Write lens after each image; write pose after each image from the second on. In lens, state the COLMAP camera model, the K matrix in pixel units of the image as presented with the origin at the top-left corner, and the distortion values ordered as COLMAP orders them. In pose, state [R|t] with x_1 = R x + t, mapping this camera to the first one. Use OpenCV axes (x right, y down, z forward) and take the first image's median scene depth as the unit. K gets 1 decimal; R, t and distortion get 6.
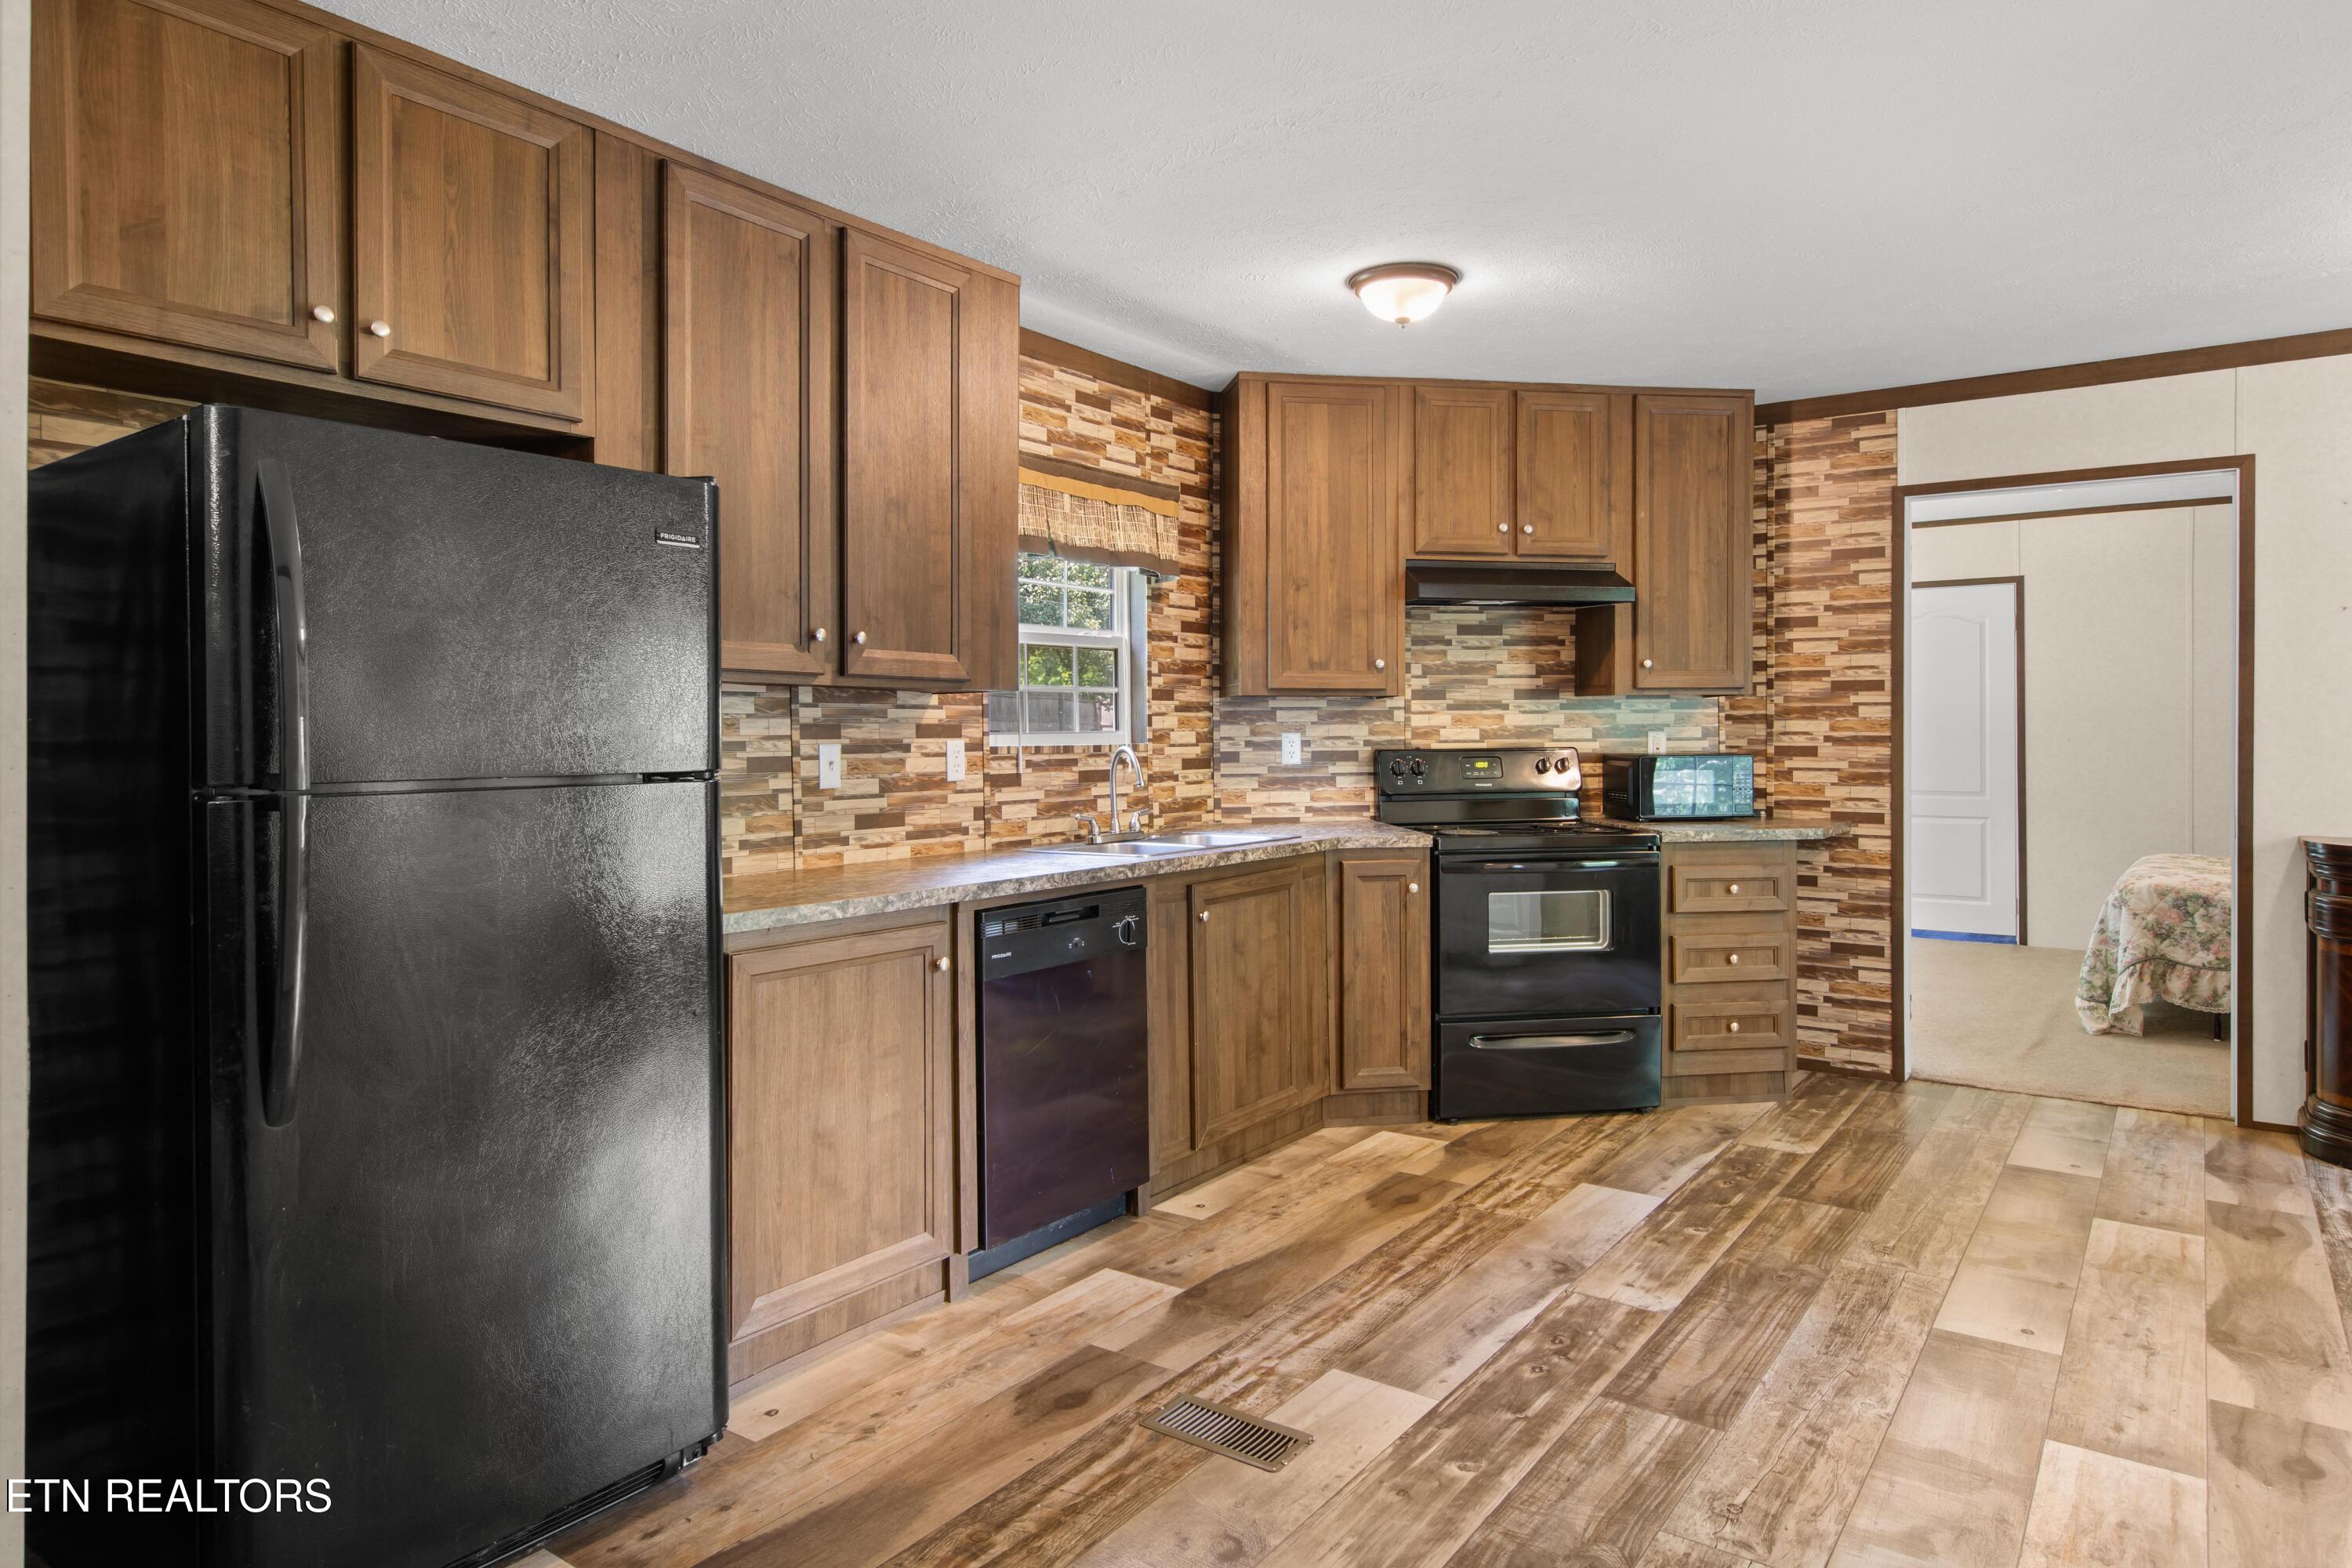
lens RADIAL K [[1396.0, 0, 1184.6], [0, 1396.0, 735.3], [0, 0, 1]] dist [0.001323, 0.000821]
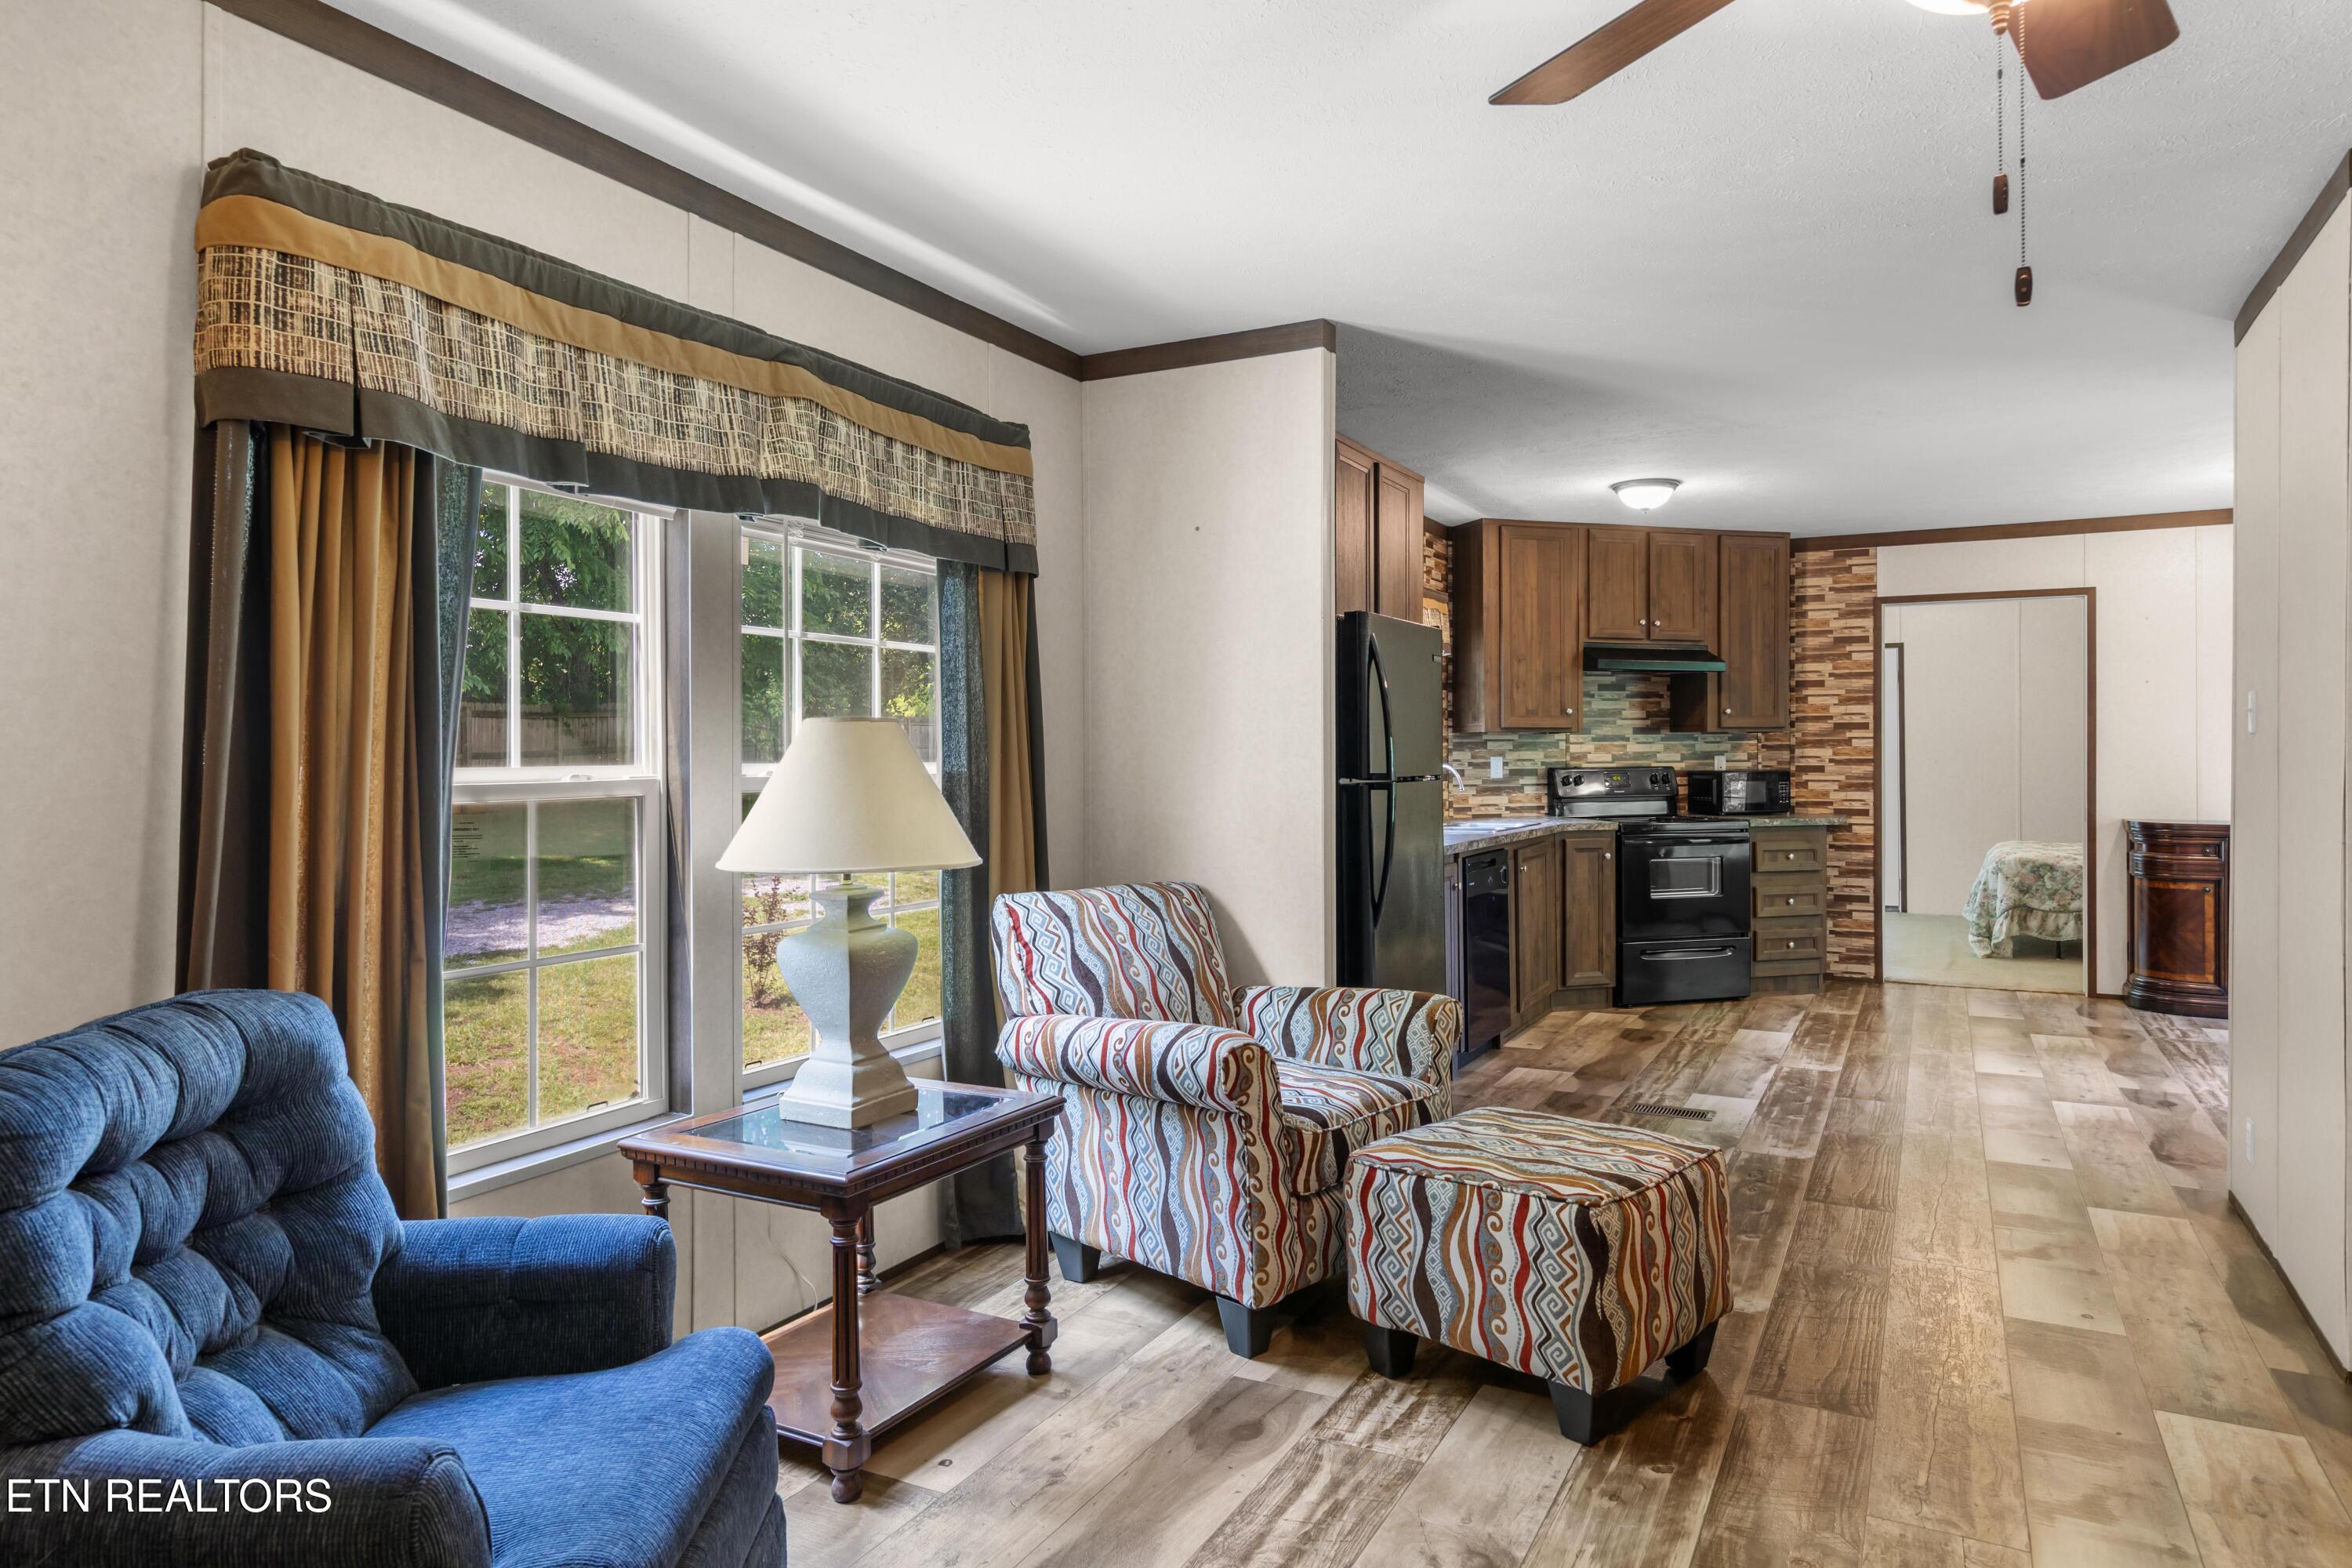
lens RADIAL K [[1414.7, 0, 1169.2], [0, 1414.7, 750.0], [0, 0, 1]] dist [0.002089, 0.001141]
pose [[0.991412, 0.000644, 0.130777, -0.495720], [0.000361, 0.999971, -0.007657, 0.002630], [-0.130778, 0.007638, 0.991382, -0.472704]]
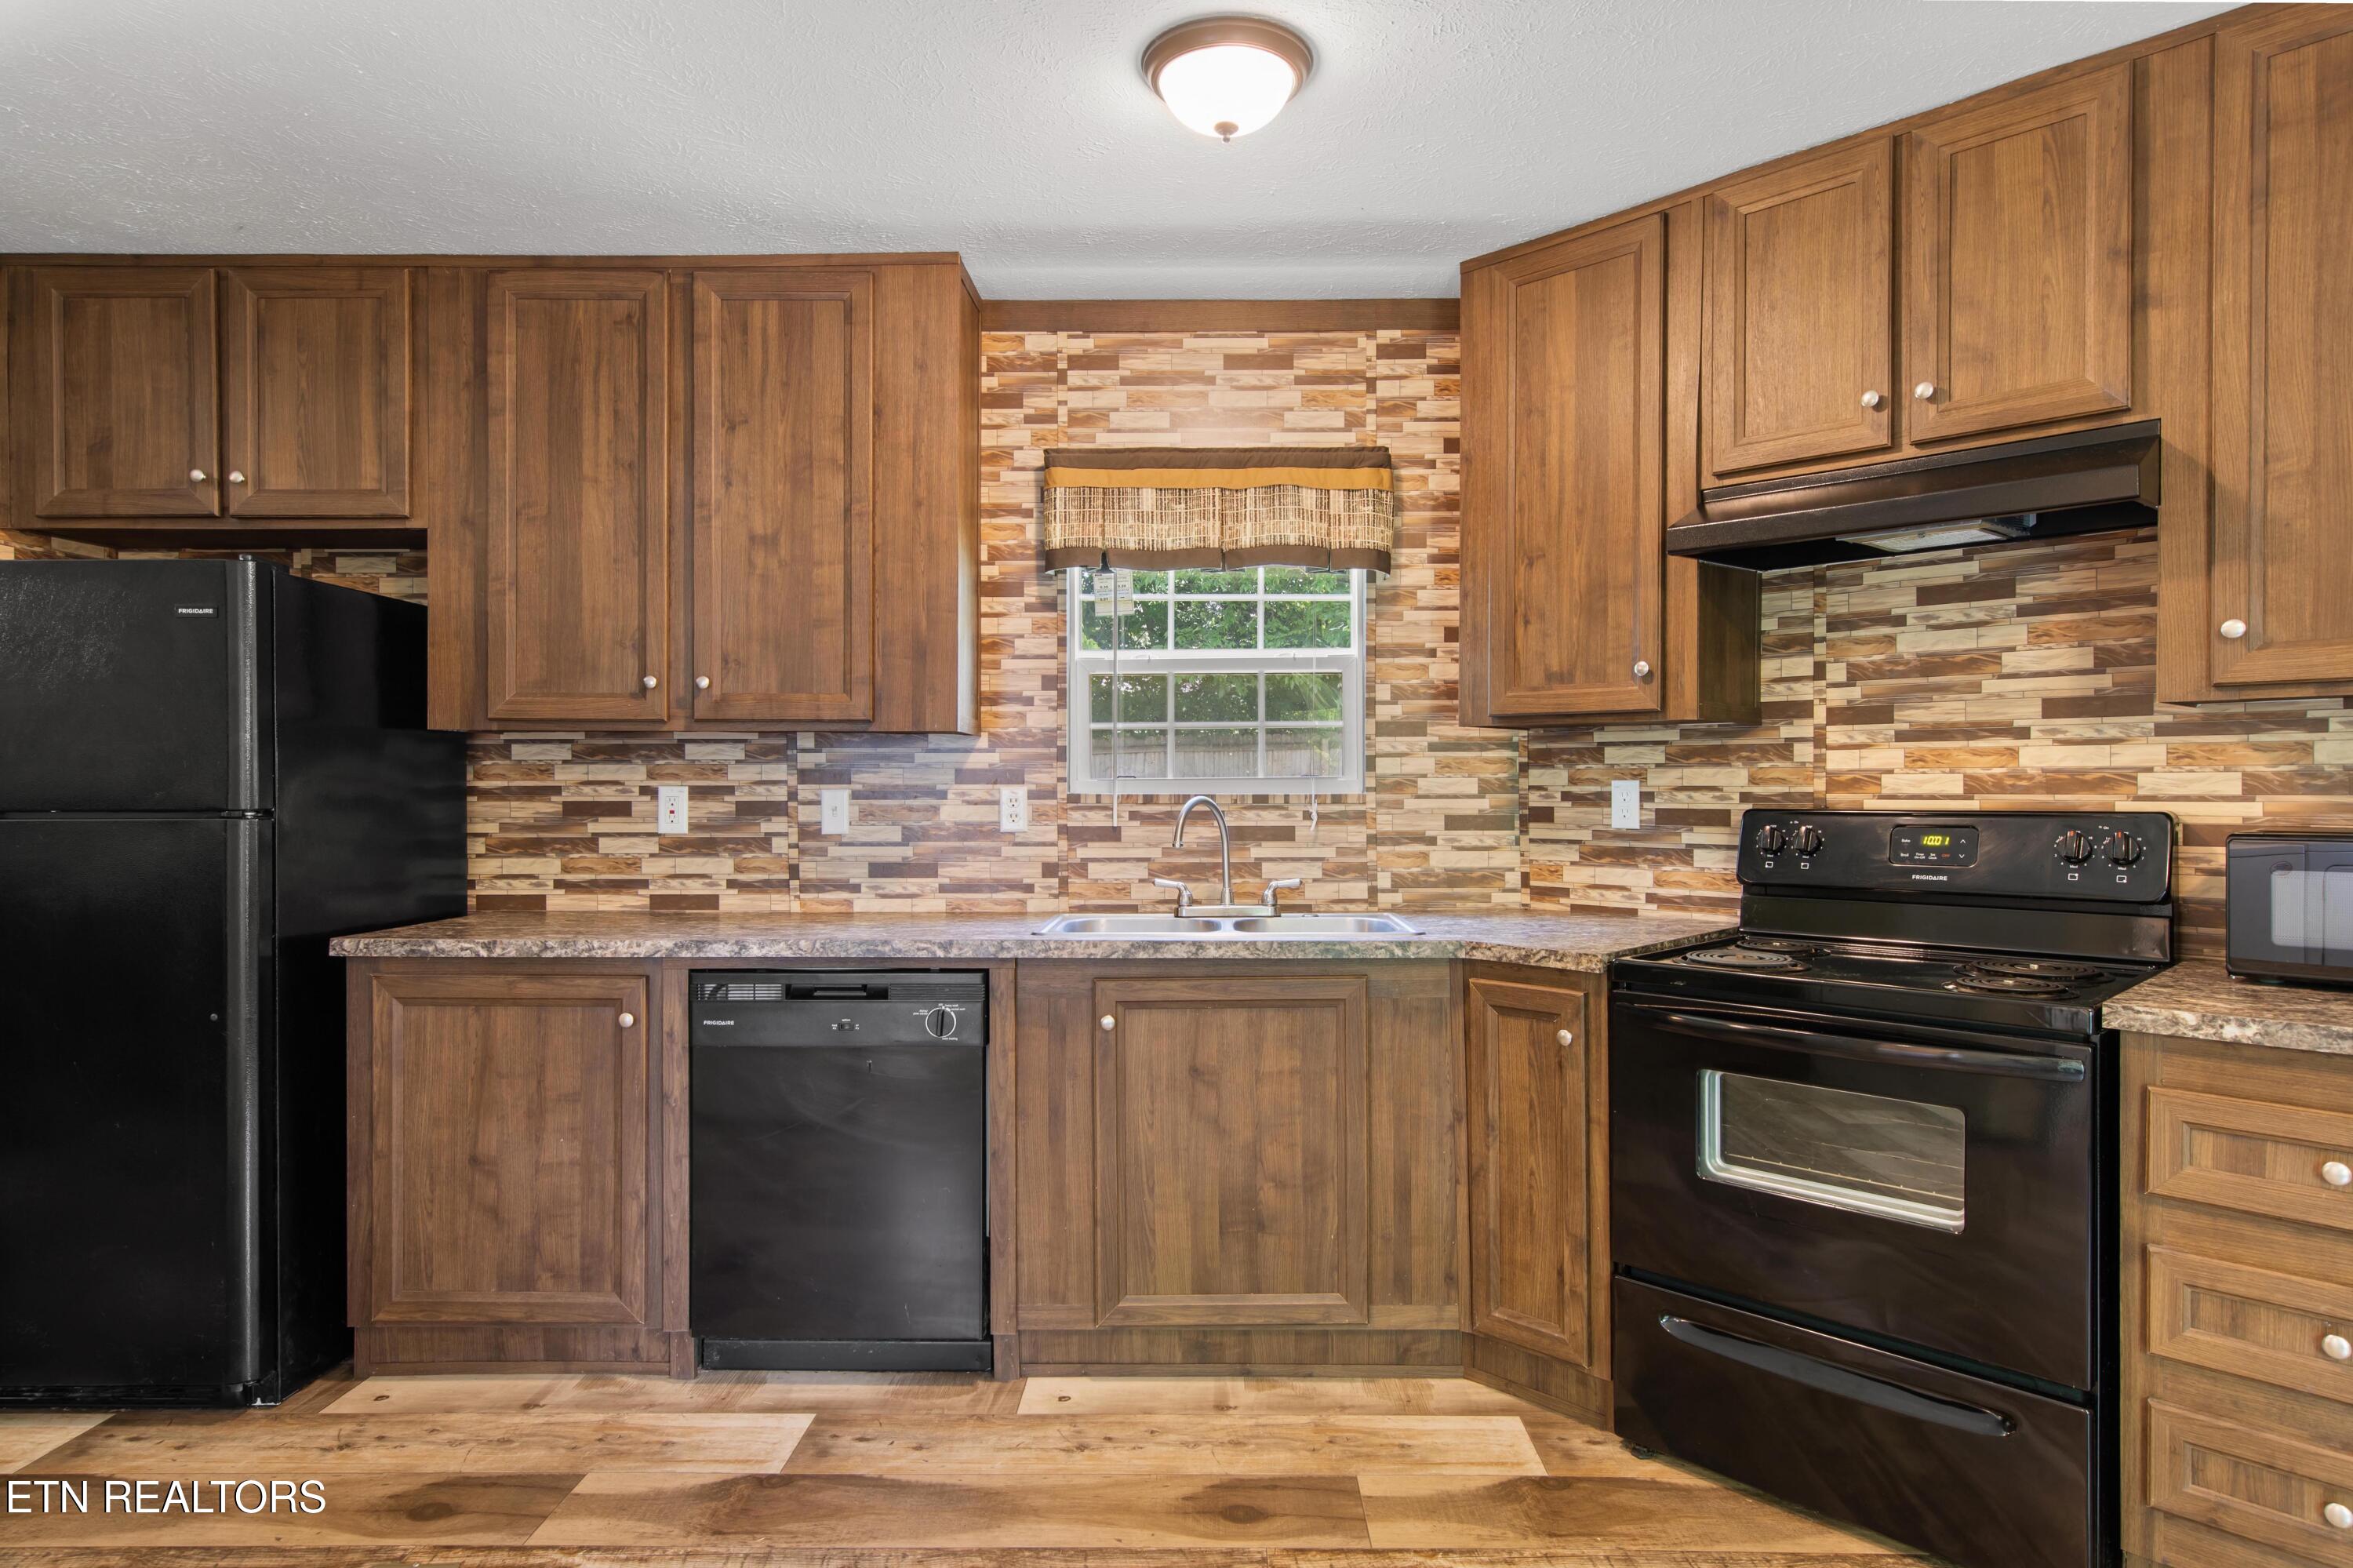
lens RADIAL K [[1331.0, 0, 1187.4], [0, 1331.0, 794.0], [0, 0, 1]] dist [0.004619, 0.001011]
pose [[0.580881, 0.012418, -0.813894, 0.502090], [-0.004014, 0.999915, 0.012391, -0.002441], [0.813979, -0.003931, 0.580881, 0.496251]]
